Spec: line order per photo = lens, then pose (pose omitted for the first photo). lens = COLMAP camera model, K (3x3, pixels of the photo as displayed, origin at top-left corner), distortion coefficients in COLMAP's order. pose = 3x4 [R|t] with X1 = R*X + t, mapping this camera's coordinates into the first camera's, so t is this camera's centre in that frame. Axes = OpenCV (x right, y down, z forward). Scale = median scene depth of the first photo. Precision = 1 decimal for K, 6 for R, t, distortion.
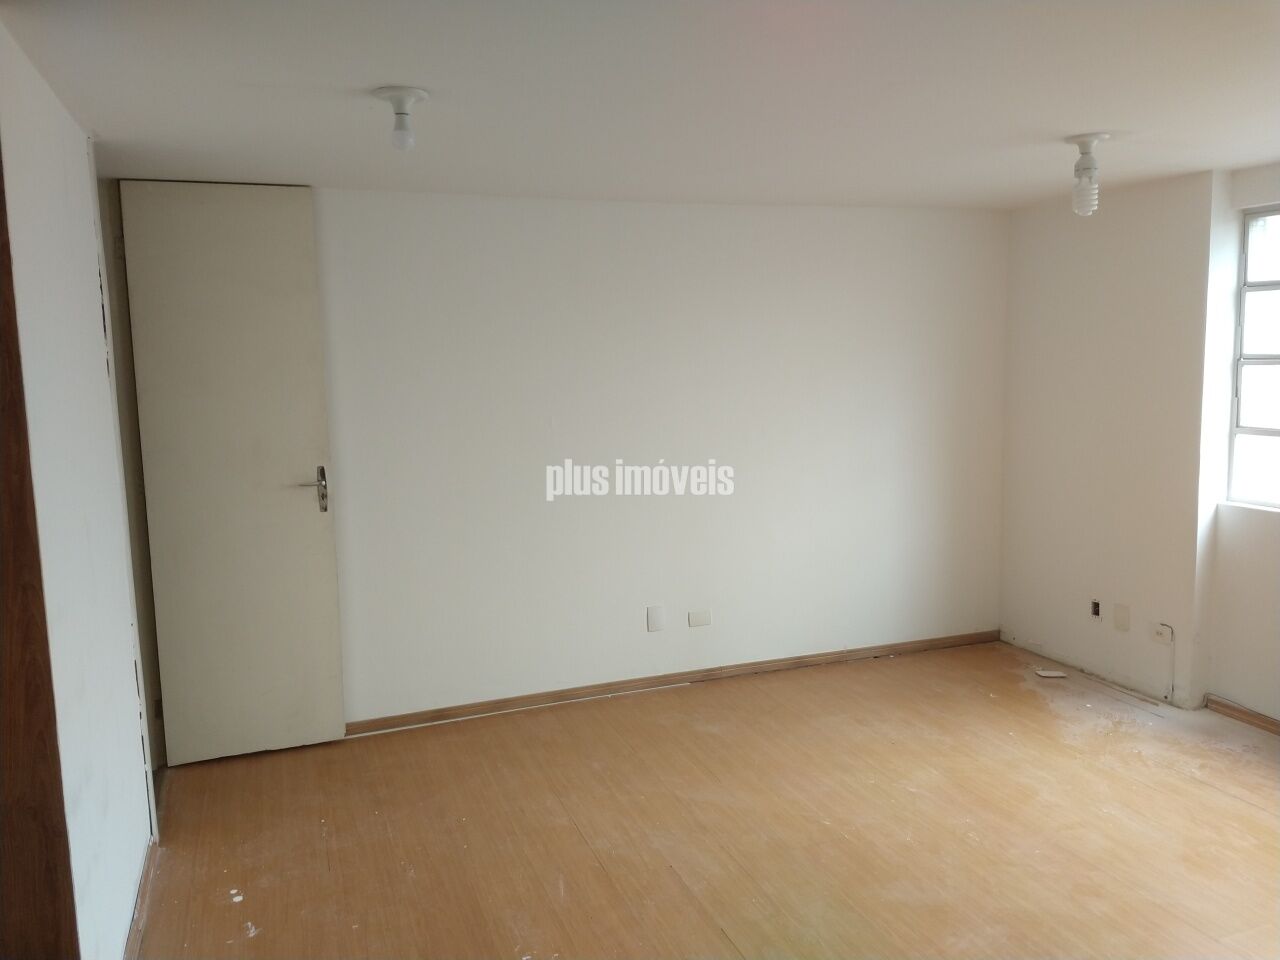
lens RADIAL K [[965.4, 0, 642.0], [0, 965.4, 483.1], [0, 0, 1]] dist [0.175763, -0.272065]
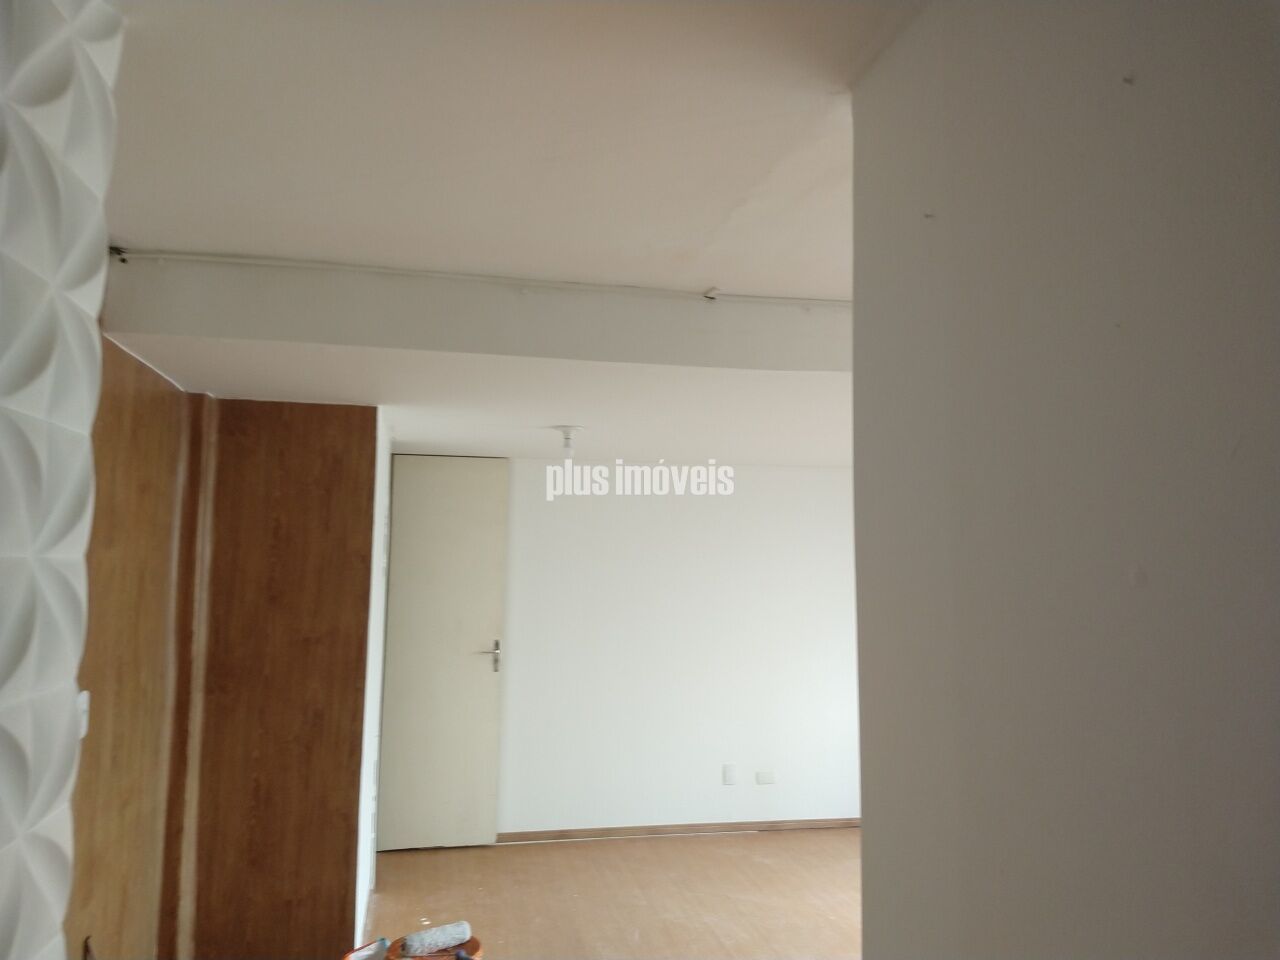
lens RADIAL K [[965.4, 0, 642.0], [0, 965.4, 483.1], [0, 0, 1]] dist [0.175763, -0.272065]
pose [[0.988582, 0.022228, -0.149033, 0.100031], [-0.052744, 0.977534, -0.204074, 0.039391], [0.141149, 0.209604, 0.967545, -0.431690]]
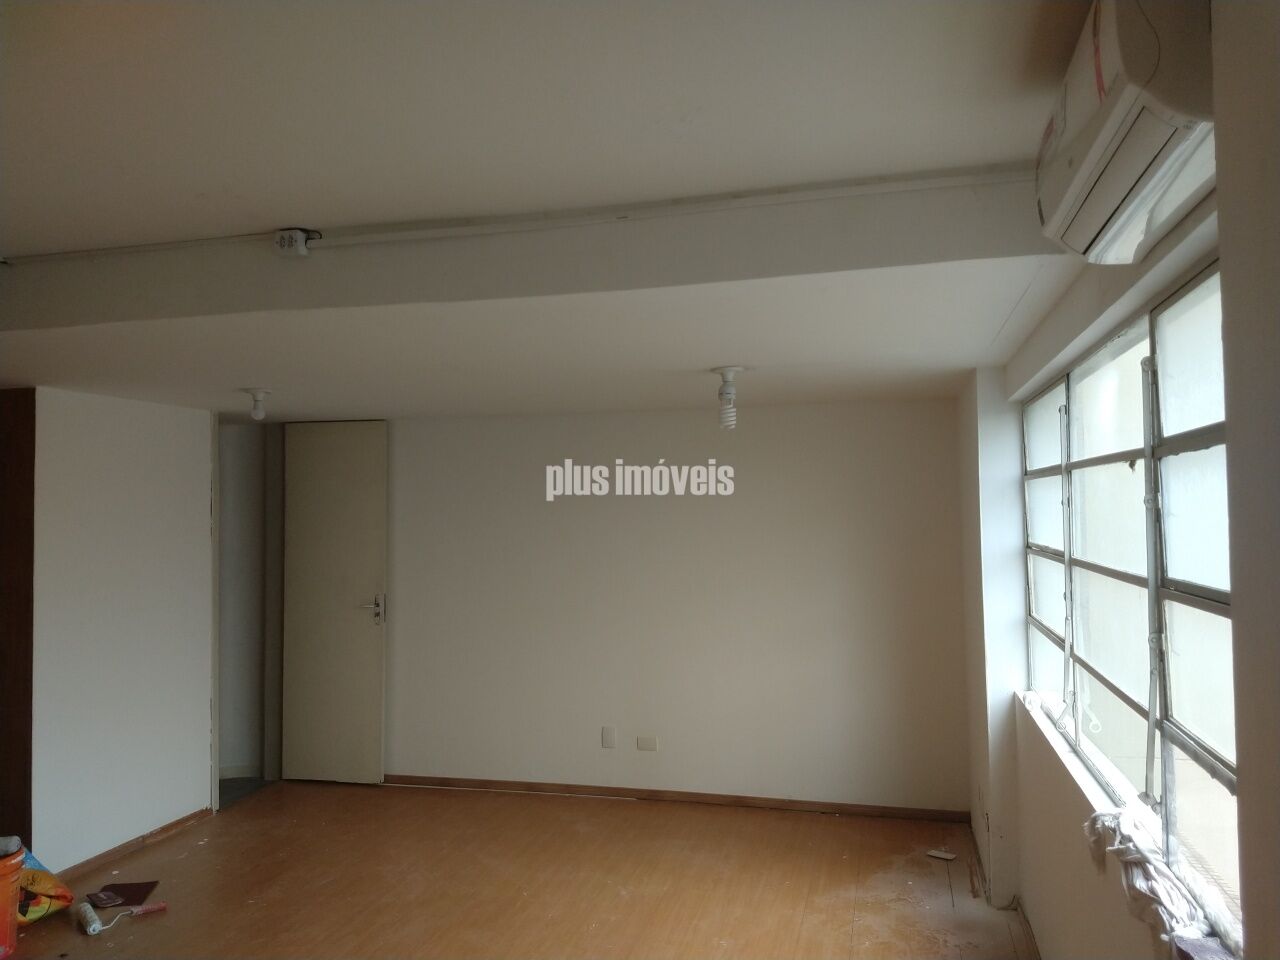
lens RADIAL K [[965.4, 0, 642.0], [0, 965.4, 483.1], [0, 0, 1]] dist [0.175763, -0.272065]
pose [[0.821655, -0.003832, -0.569973, 0.911489], [-0.083916, 0.988268, -0.127614, -0.030320], [0.563775, 0.152685, 0.811693, -0.041511]]
